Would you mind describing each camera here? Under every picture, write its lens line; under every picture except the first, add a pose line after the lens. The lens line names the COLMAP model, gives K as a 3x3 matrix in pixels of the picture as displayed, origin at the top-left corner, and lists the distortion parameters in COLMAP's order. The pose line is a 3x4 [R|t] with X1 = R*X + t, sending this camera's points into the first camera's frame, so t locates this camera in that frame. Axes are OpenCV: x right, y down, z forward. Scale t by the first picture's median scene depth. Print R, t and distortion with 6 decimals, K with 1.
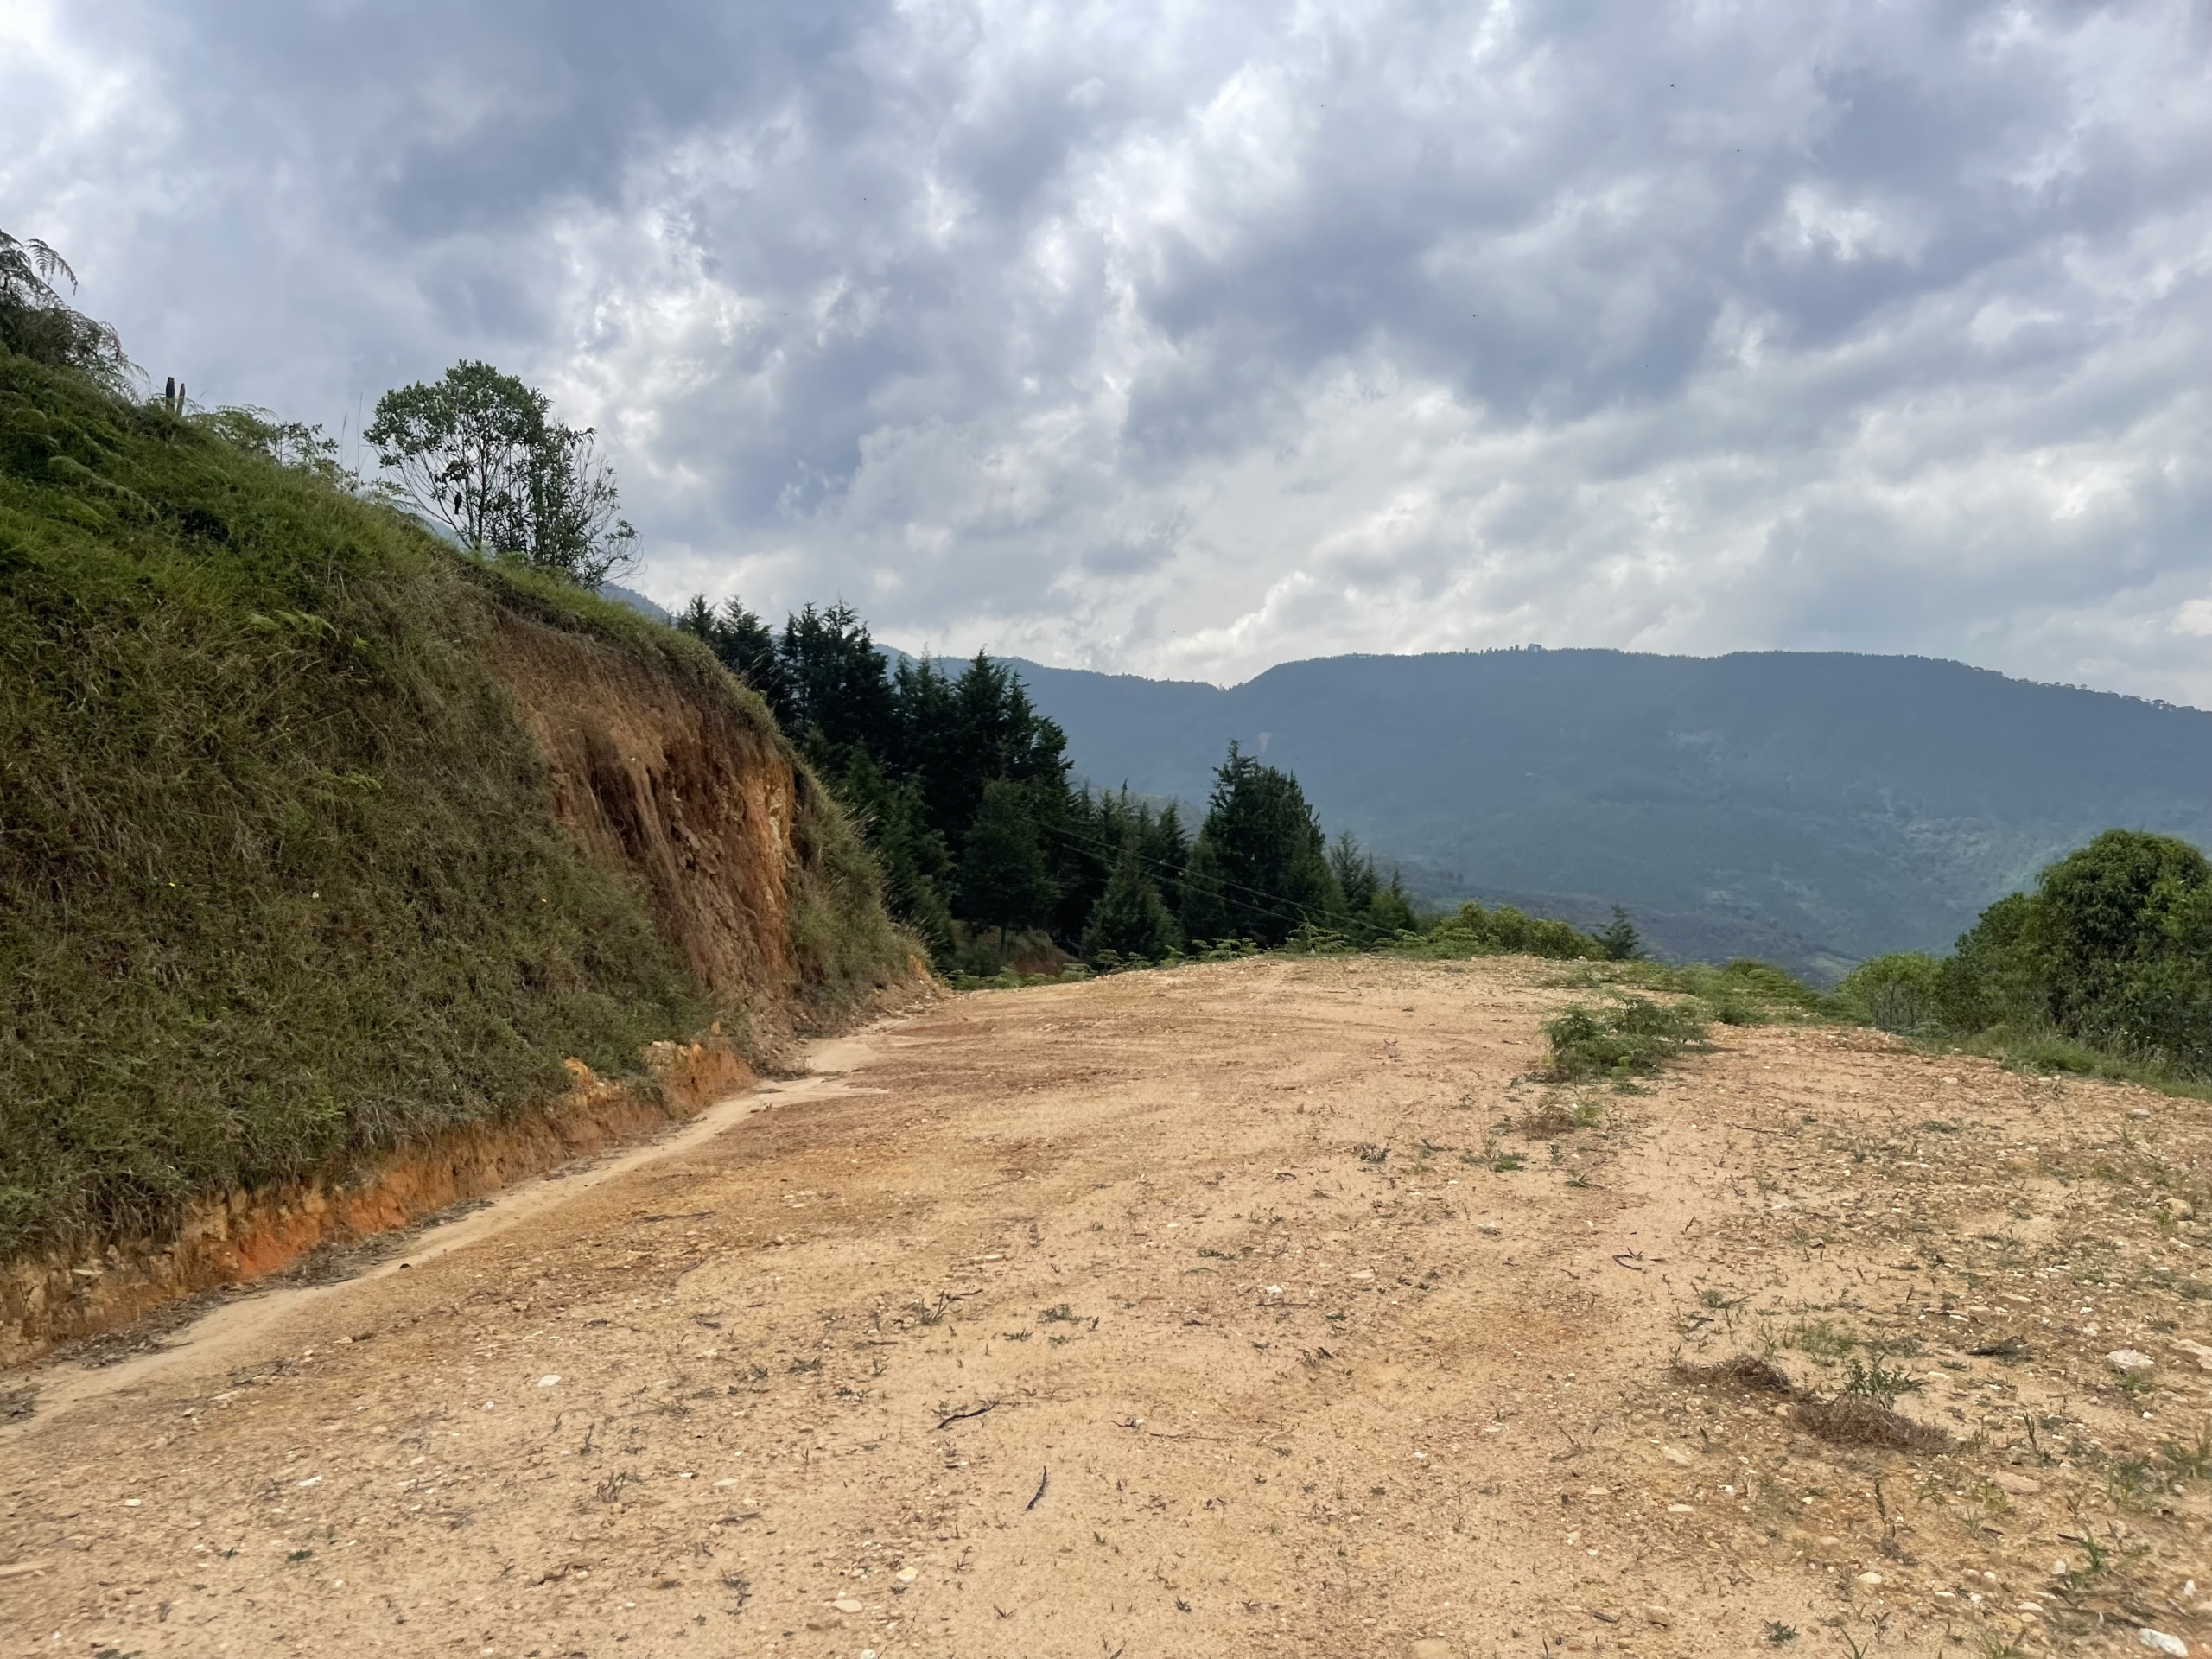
lens RADIAL K [[1697.2, 0, 1036.1], [0, 1697.2, 800.3], [0, 0, 1]] dist [0.072631, -0.119017]
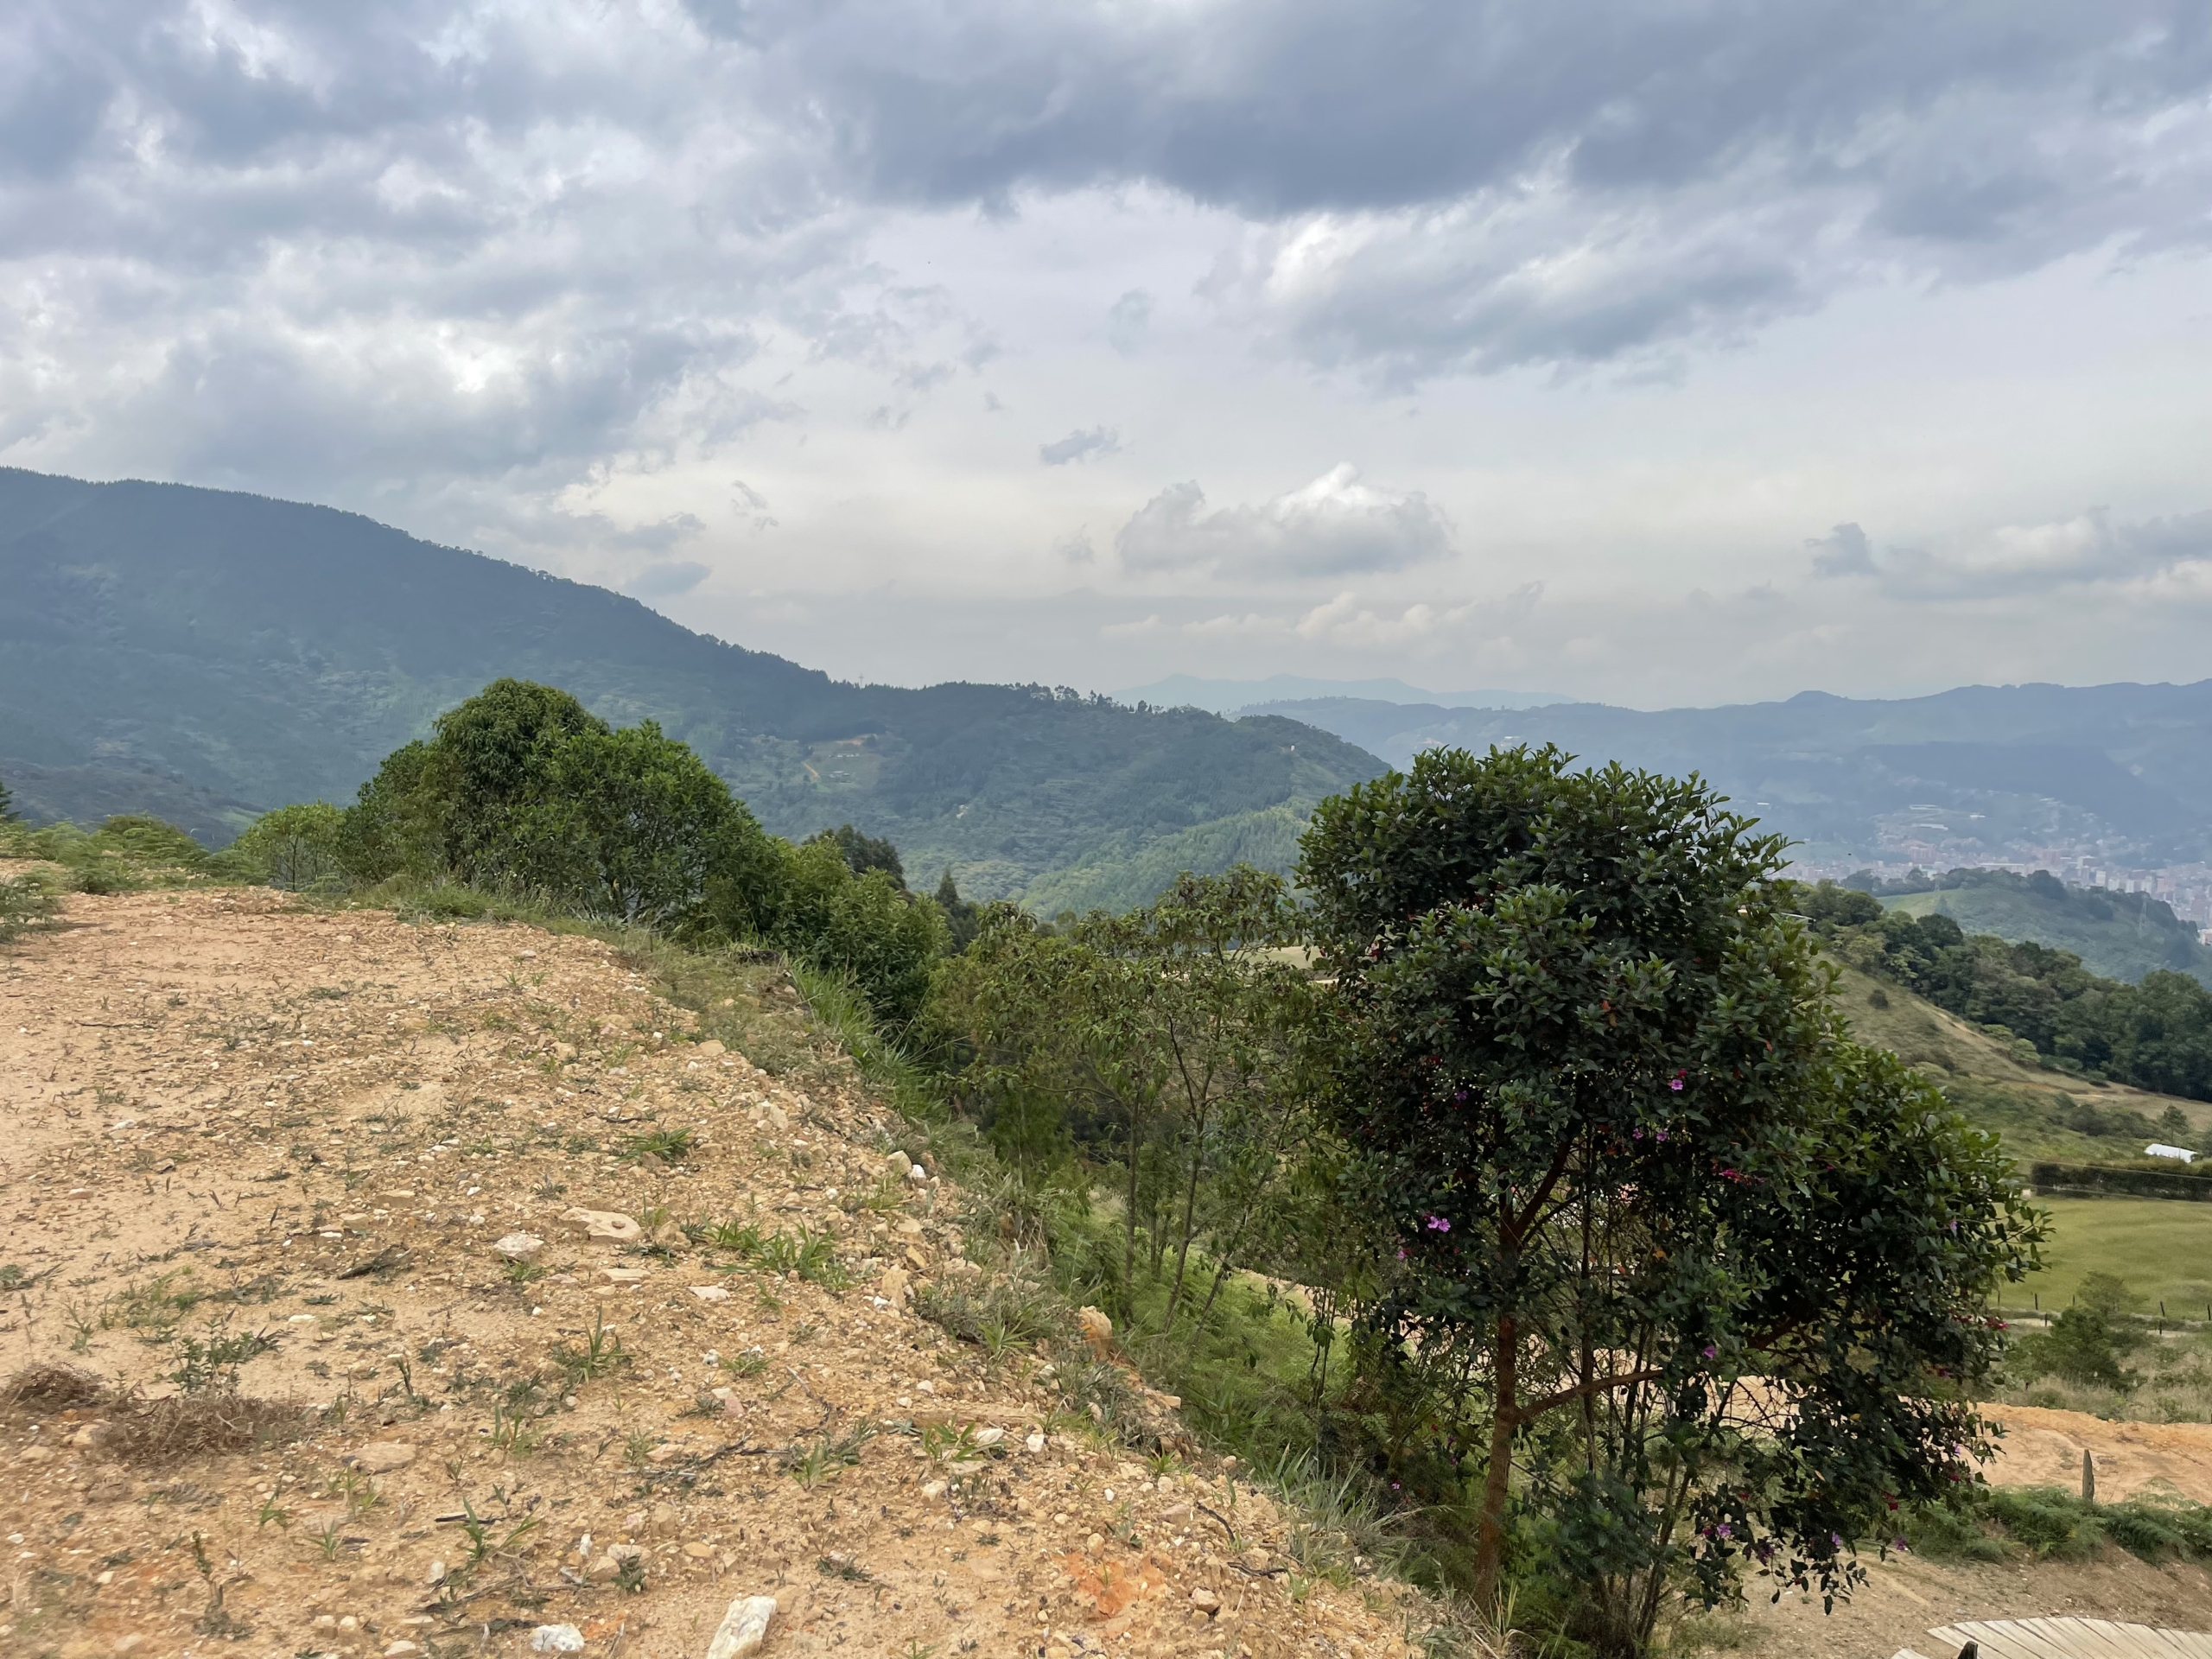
lens RADIAL K [[1694.3, 0, 1103.6], [0, 1694.3, 853.2], [0, 0, 1]] dist [0.096237, -0.126807]
pose [[0.624877, -0.048525, 0.779214, 0.091923], [-0.042826, 0.994433, 0.096272, 0.011994], [-0.779548, -0.093528, 0.619320, 0.144227]]
